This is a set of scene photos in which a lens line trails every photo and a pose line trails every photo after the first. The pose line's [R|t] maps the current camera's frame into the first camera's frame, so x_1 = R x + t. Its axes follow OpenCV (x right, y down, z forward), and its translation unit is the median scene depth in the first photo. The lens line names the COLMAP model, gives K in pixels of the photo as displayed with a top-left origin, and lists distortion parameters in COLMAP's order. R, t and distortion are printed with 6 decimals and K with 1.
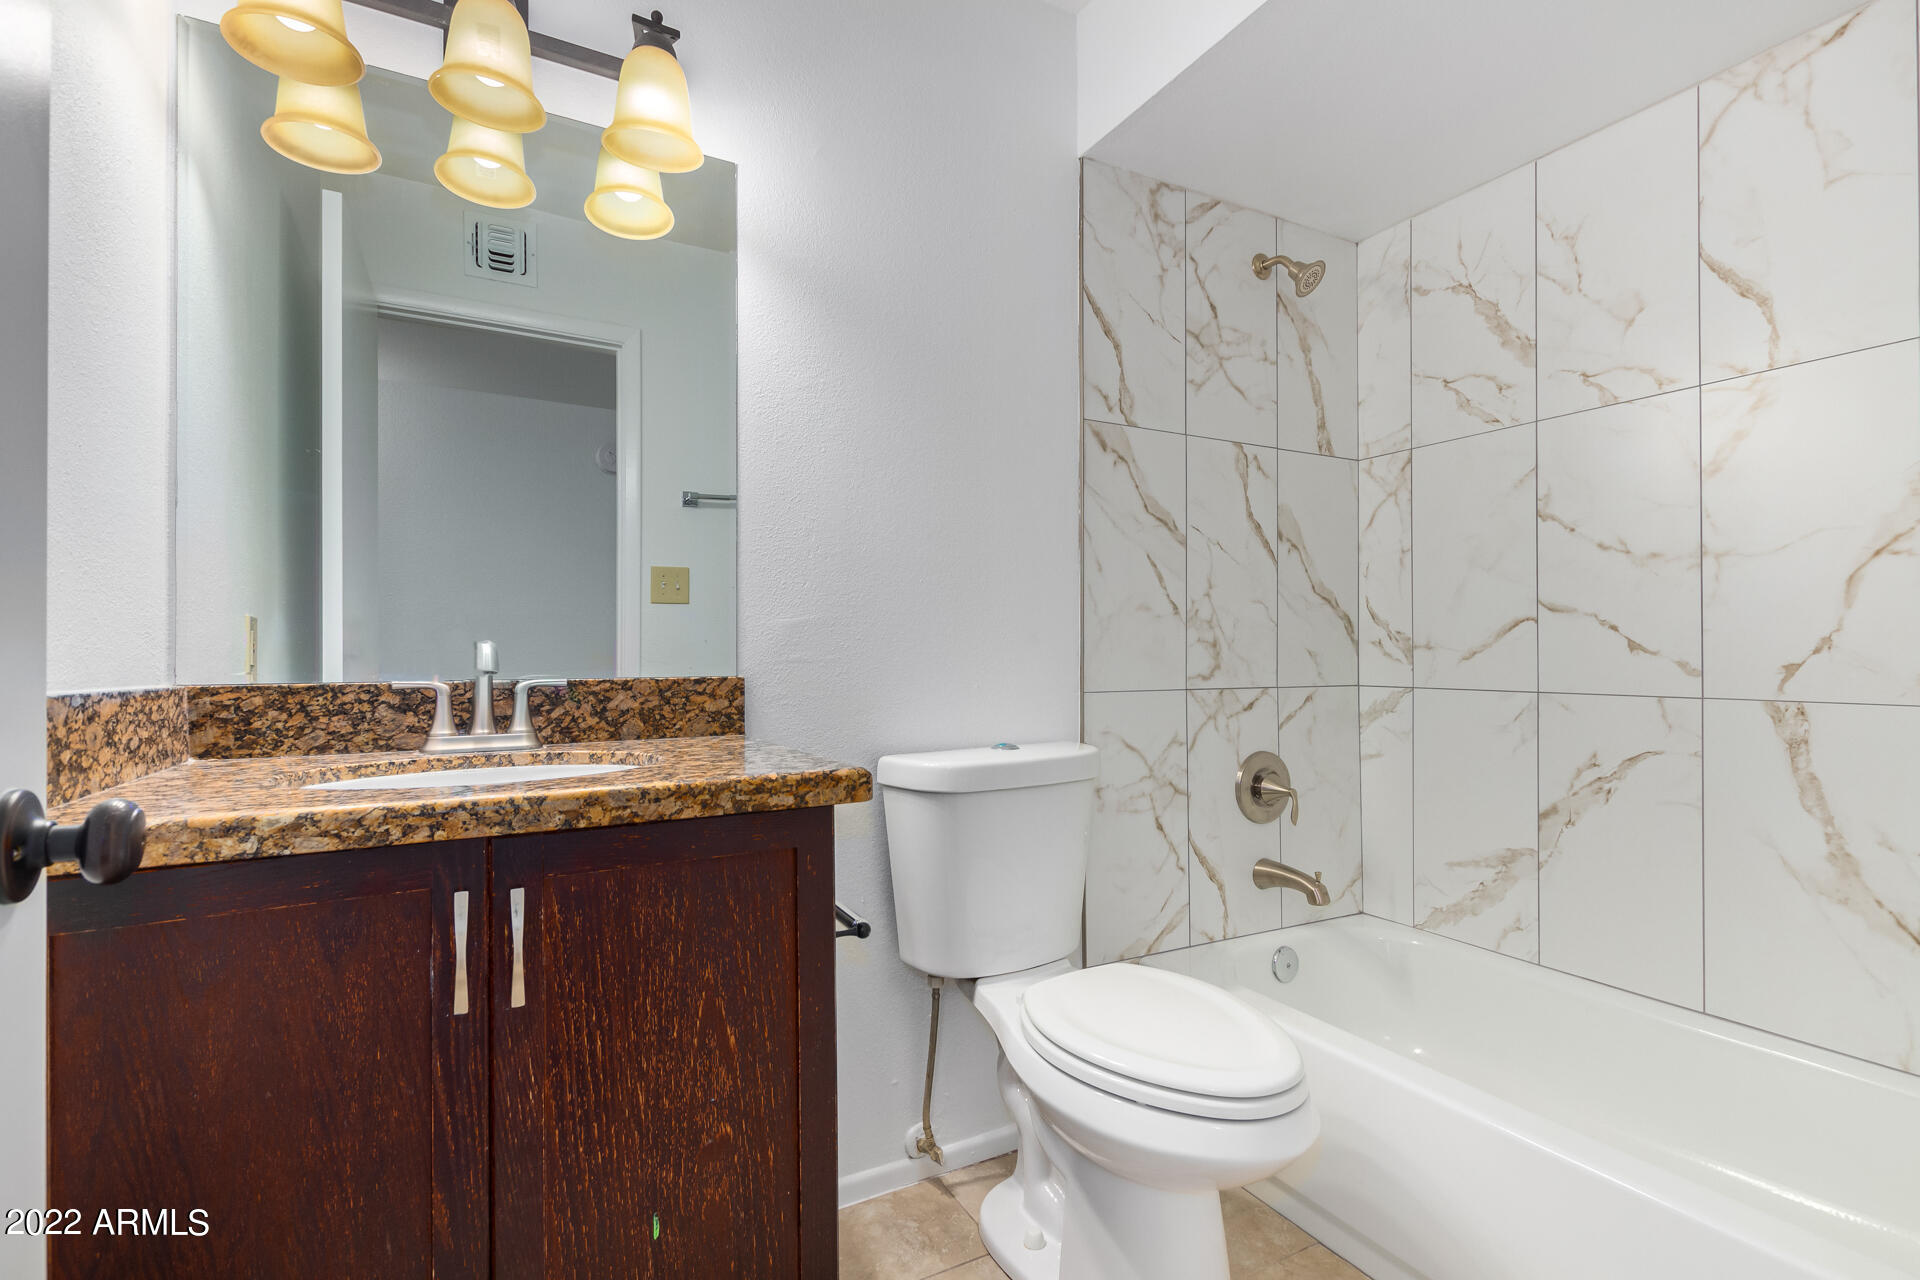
lens RADIAL K [[882.0, 0, 958.1], [0, 882.0, 644.2], [0, 0, 1]] dist [0.005471, 0.000192]
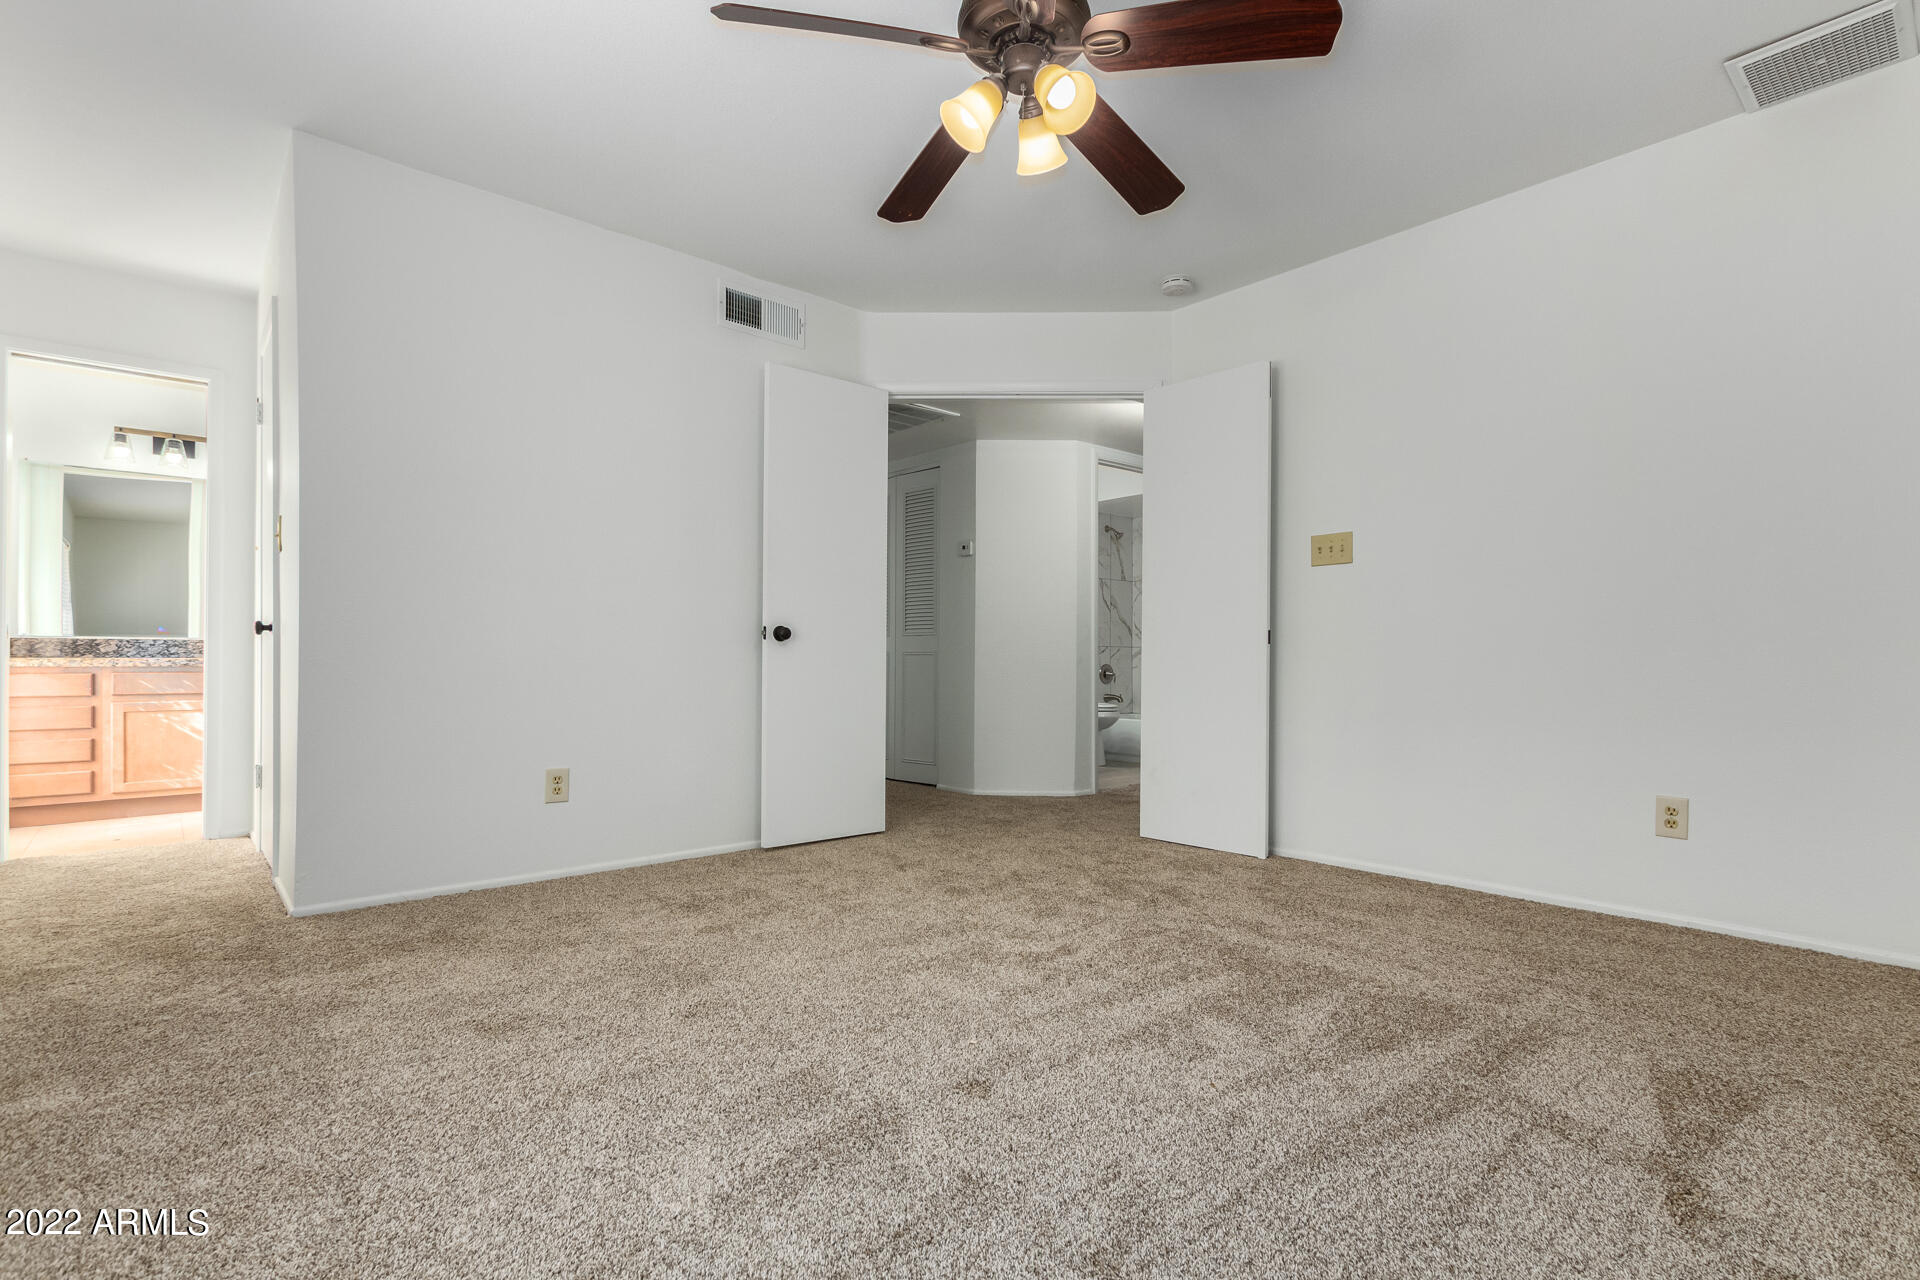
lens RADIAL K [[882.0, 0, 962.6], [0, 882.0, 641.6], [0, 0, 1]] dist [0.005471, 0.000192]
pose [[0.976898, 0.004905, 0.213648, -0.987796], [-0.006160, 0.999967, 0.005209, 0.012991], [-0.213616, -0.006404, 0.976897, -2.366085]]
